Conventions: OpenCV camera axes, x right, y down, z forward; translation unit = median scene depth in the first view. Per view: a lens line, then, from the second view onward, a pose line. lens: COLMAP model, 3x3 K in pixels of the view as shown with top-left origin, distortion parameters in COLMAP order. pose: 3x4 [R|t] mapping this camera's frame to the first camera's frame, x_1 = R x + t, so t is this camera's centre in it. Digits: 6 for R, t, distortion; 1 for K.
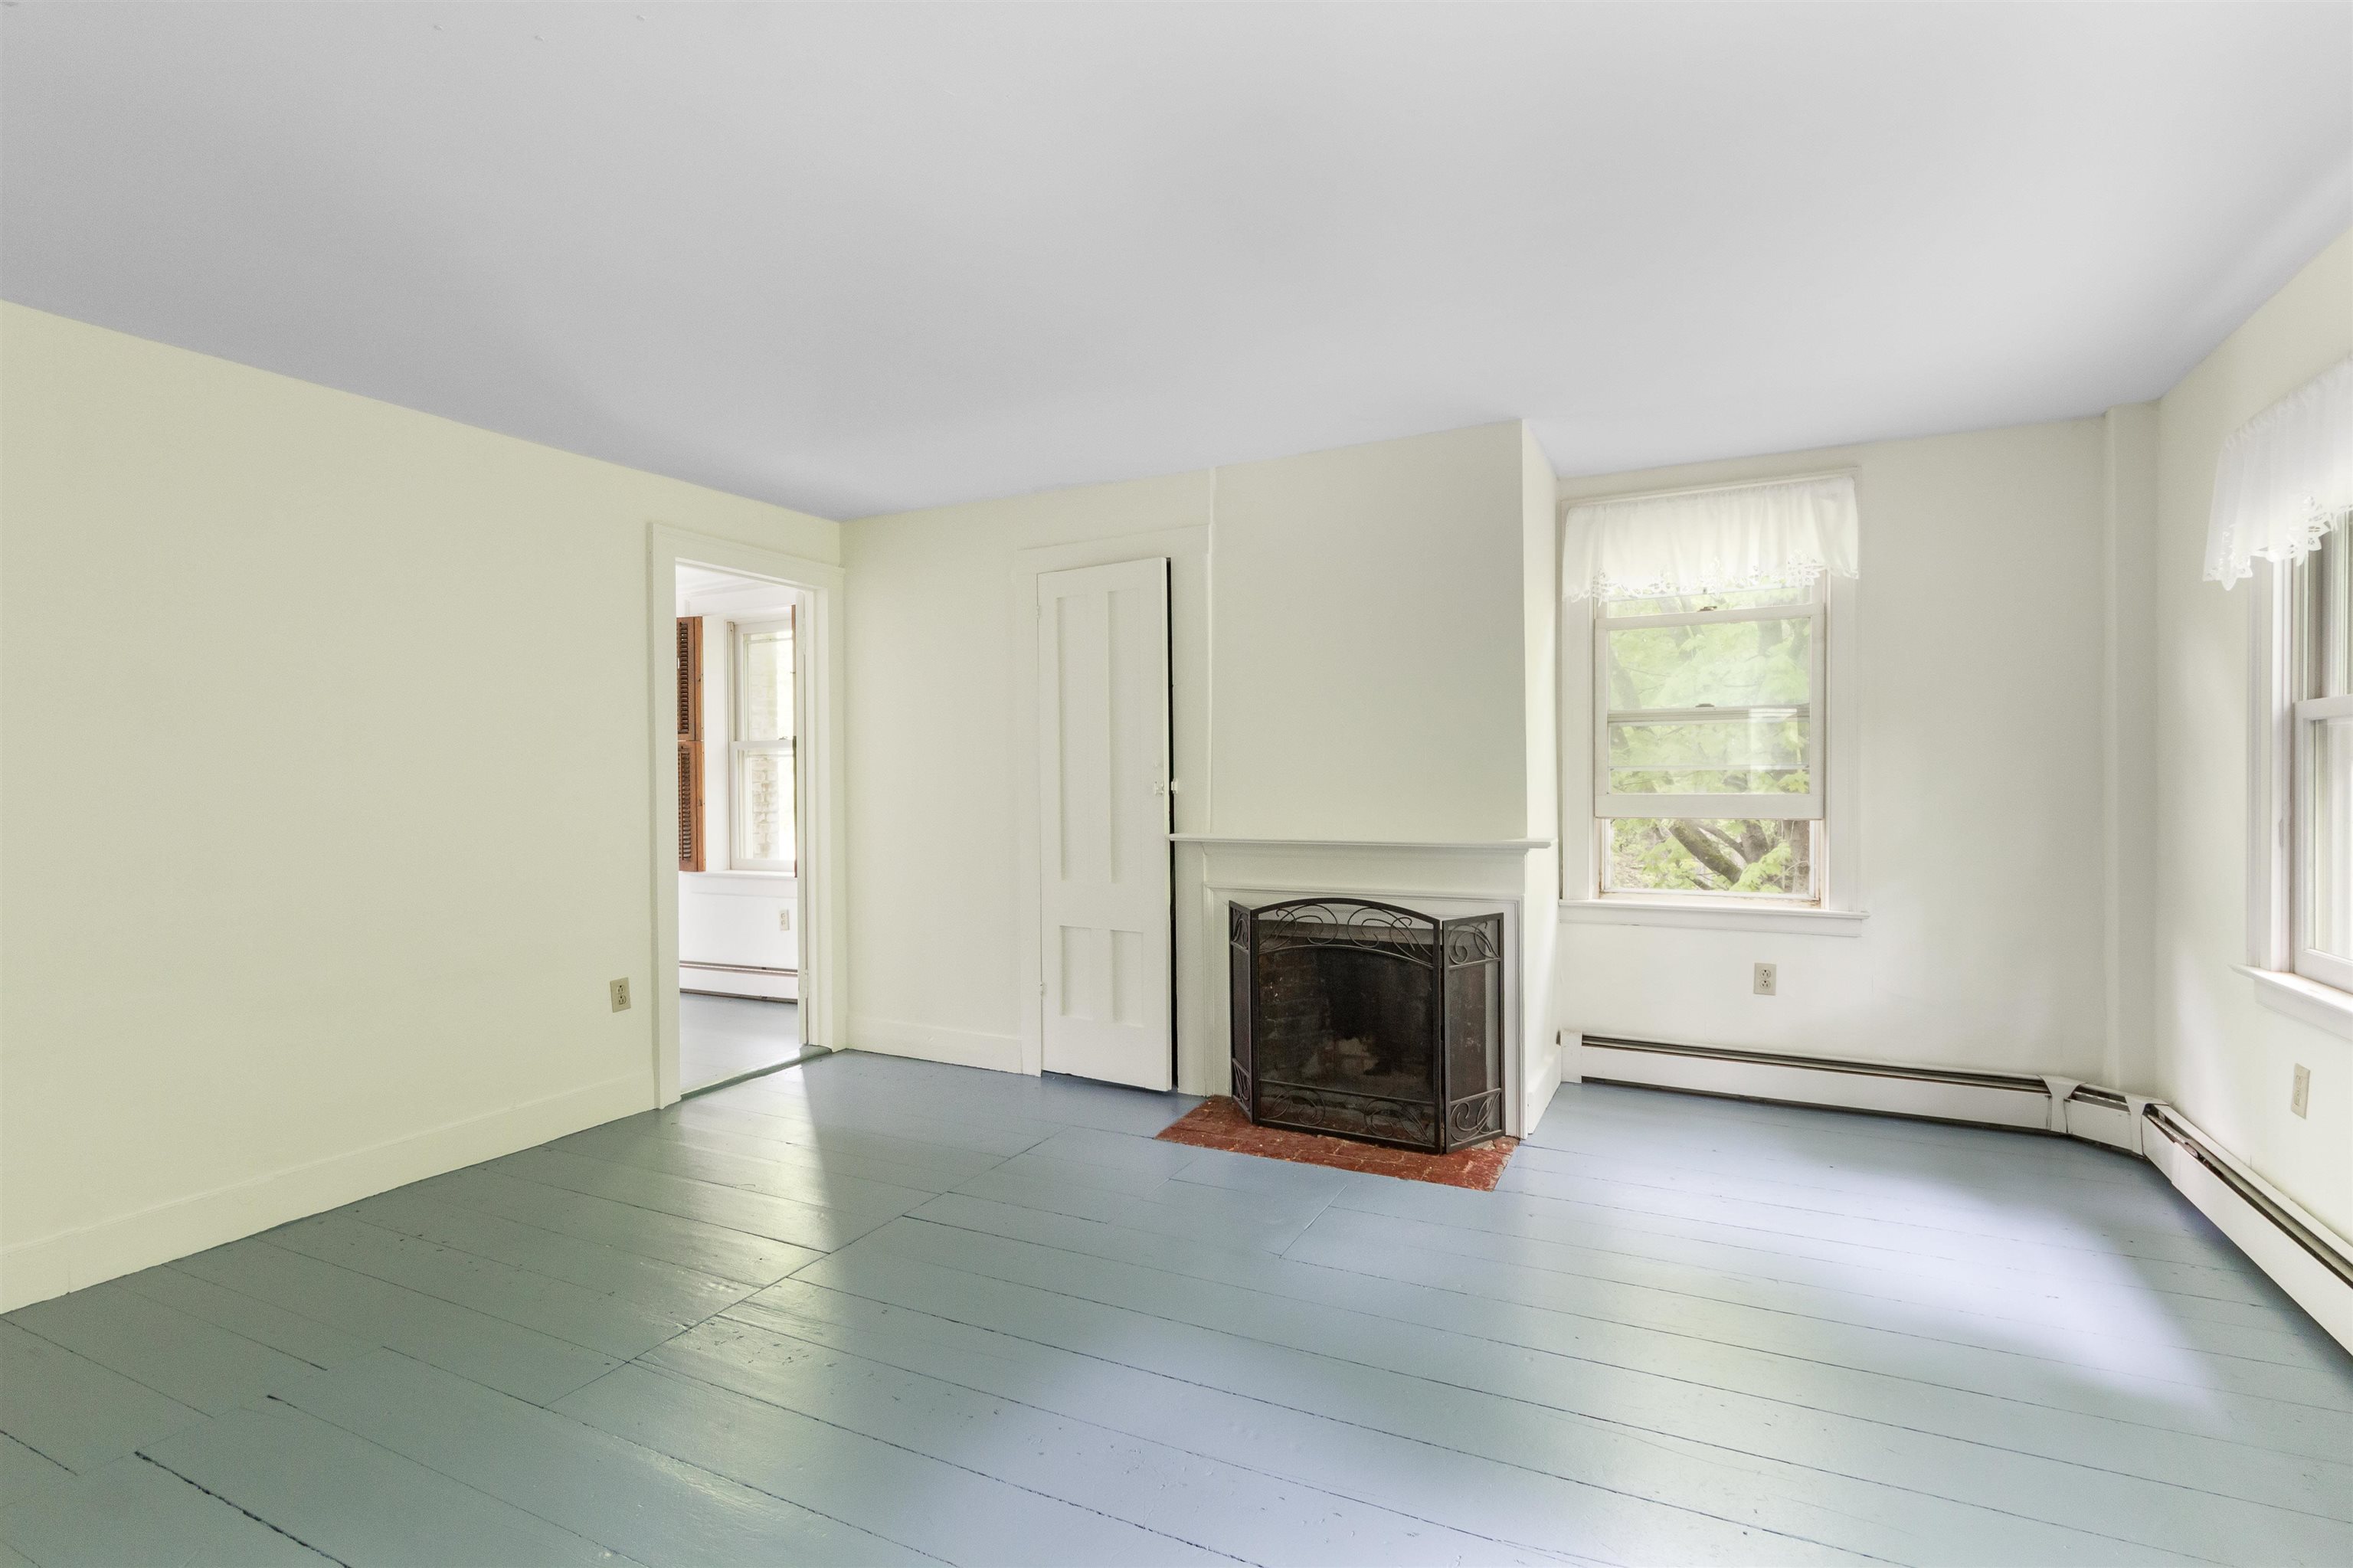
lens RADIAL K [[1092.3, 0, 1179.9], [0, 1092.3, 785.4], [0, 0, 1]] dist [0.002232, 0.000264]
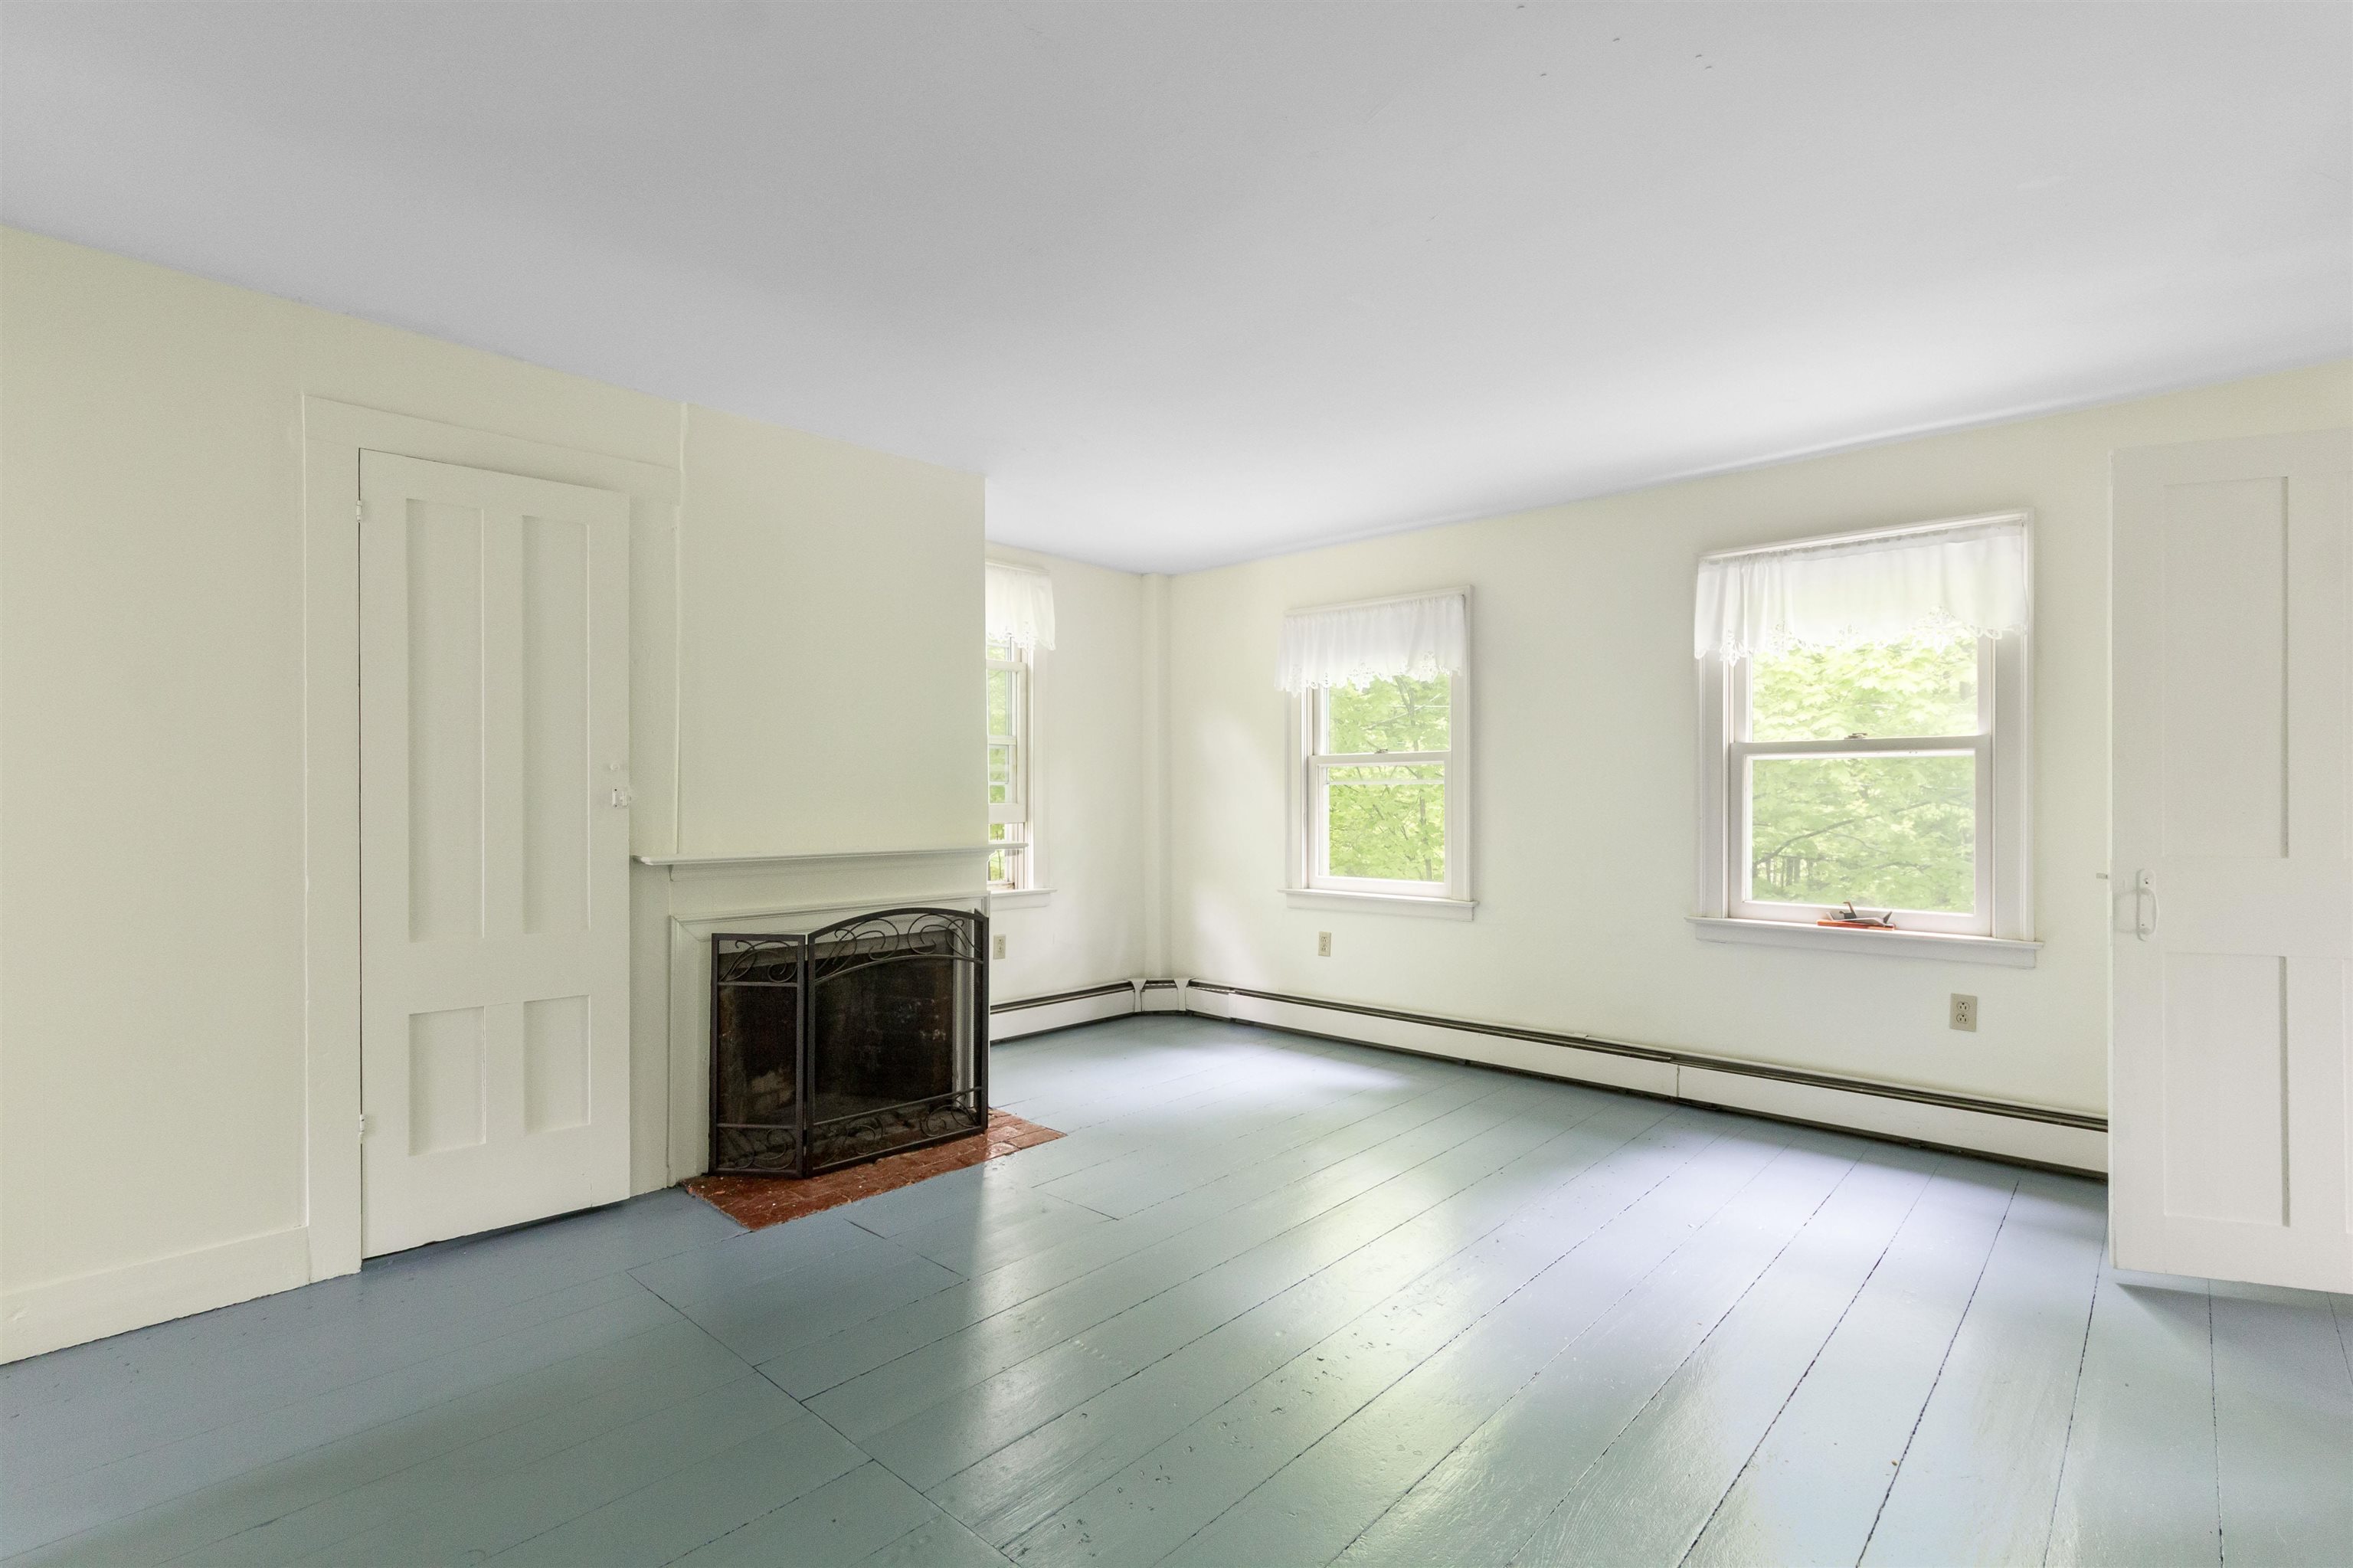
lens RADIAL K [[1092.3, 0, 1171.4], [0, 1092.3, 785.3], [0, 0, 1]] dist [0.002232, 0.000264]
pose [[0.288486, 0.015743, 0.957355, -0.703160], [0.006624, 0.999808, -0.018437, 0.011697], [-0.957461, 0.011661, 0.288326, 0.464644]]
